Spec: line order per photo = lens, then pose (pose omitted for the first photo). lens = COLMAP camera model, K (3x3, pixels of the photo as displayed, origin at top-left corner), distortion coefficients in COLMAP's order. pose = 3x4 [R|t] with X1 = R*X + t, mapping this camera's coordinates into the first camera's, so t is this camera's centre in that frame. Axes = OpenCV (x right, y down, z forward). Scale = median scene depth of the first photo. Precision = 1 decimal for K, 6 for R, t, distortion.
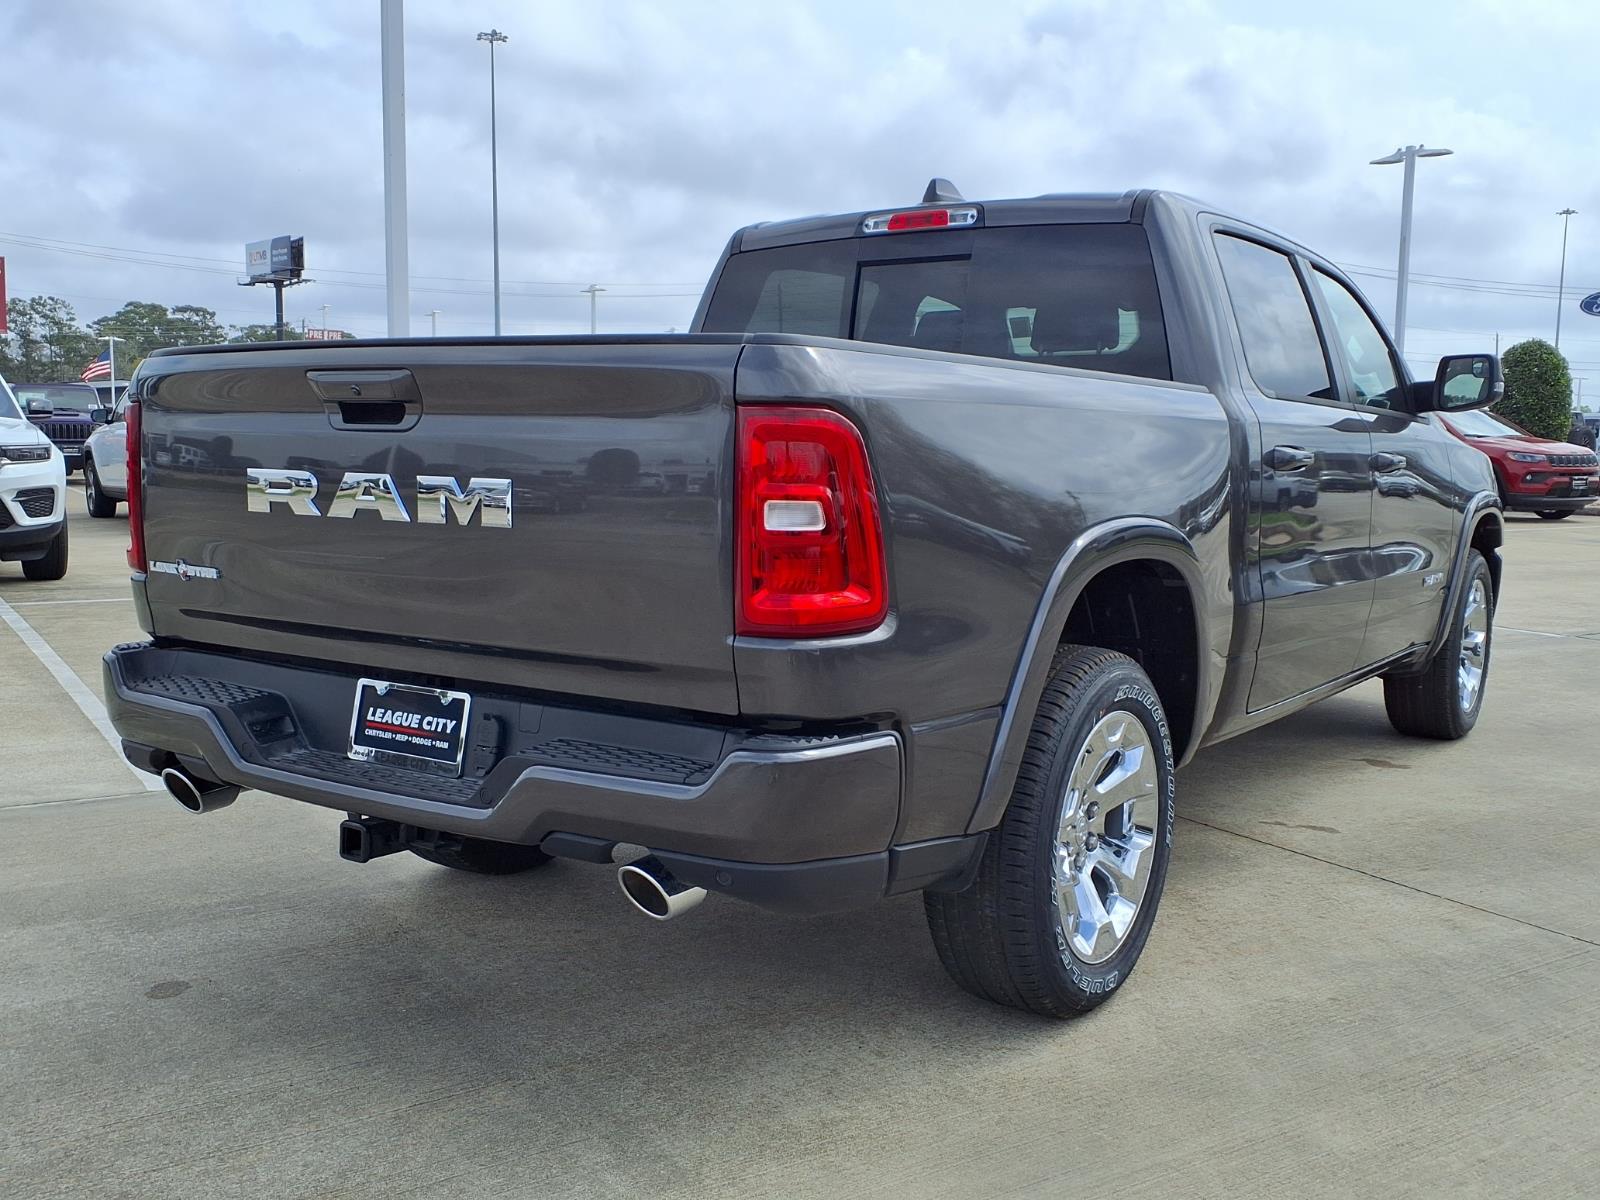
lens RADIAL K [[1583.7, 0, 828.3], [0, 1583.7, 578.1], [0, 0, 1]] dist [0.044057, 0.000000]
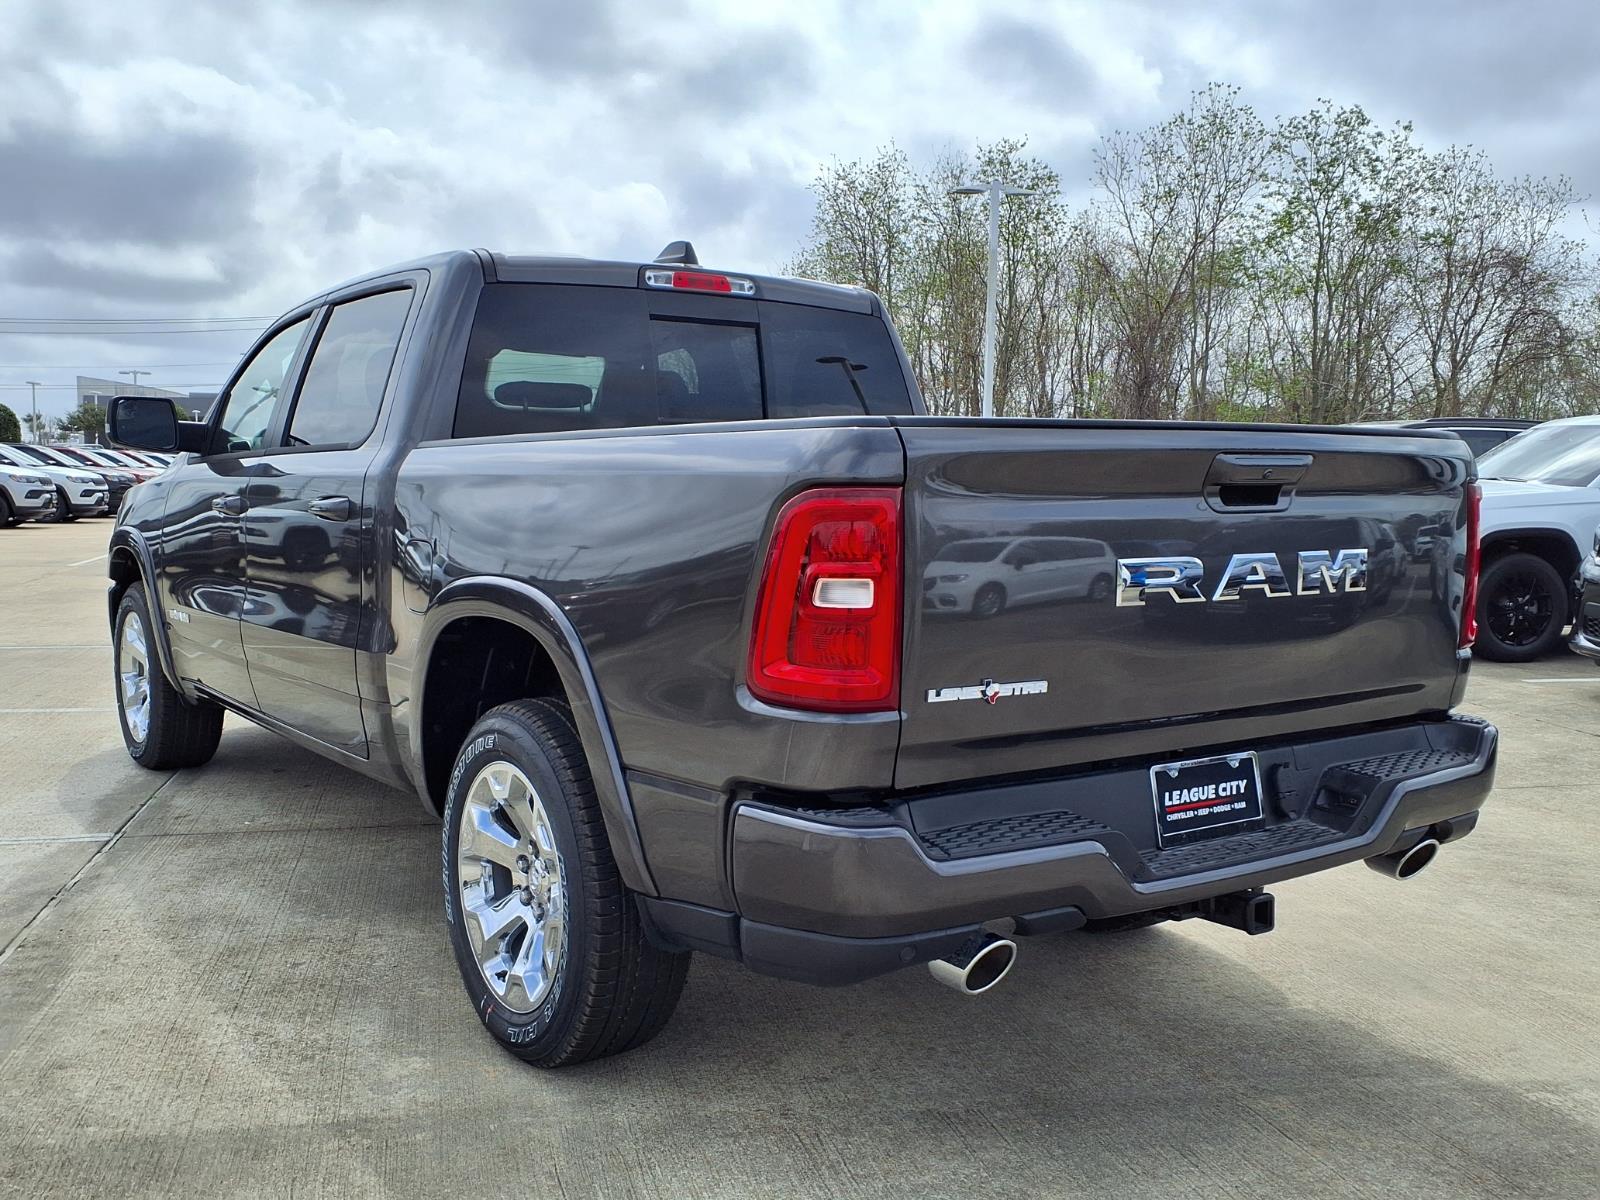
lens RADIAL K [[1472.4, 0, 798.9], [0, 1472.4, 594.7], [0, 0, 1]] dist [-0.012609, 0.000000]
pose [[0.386902, -0.092228, 0.917497, -1.213540], [0.092177, 0.993870, 0.061035, -0.117396], [-0.917502, 0.060958, 0.393031, 0.861972]]
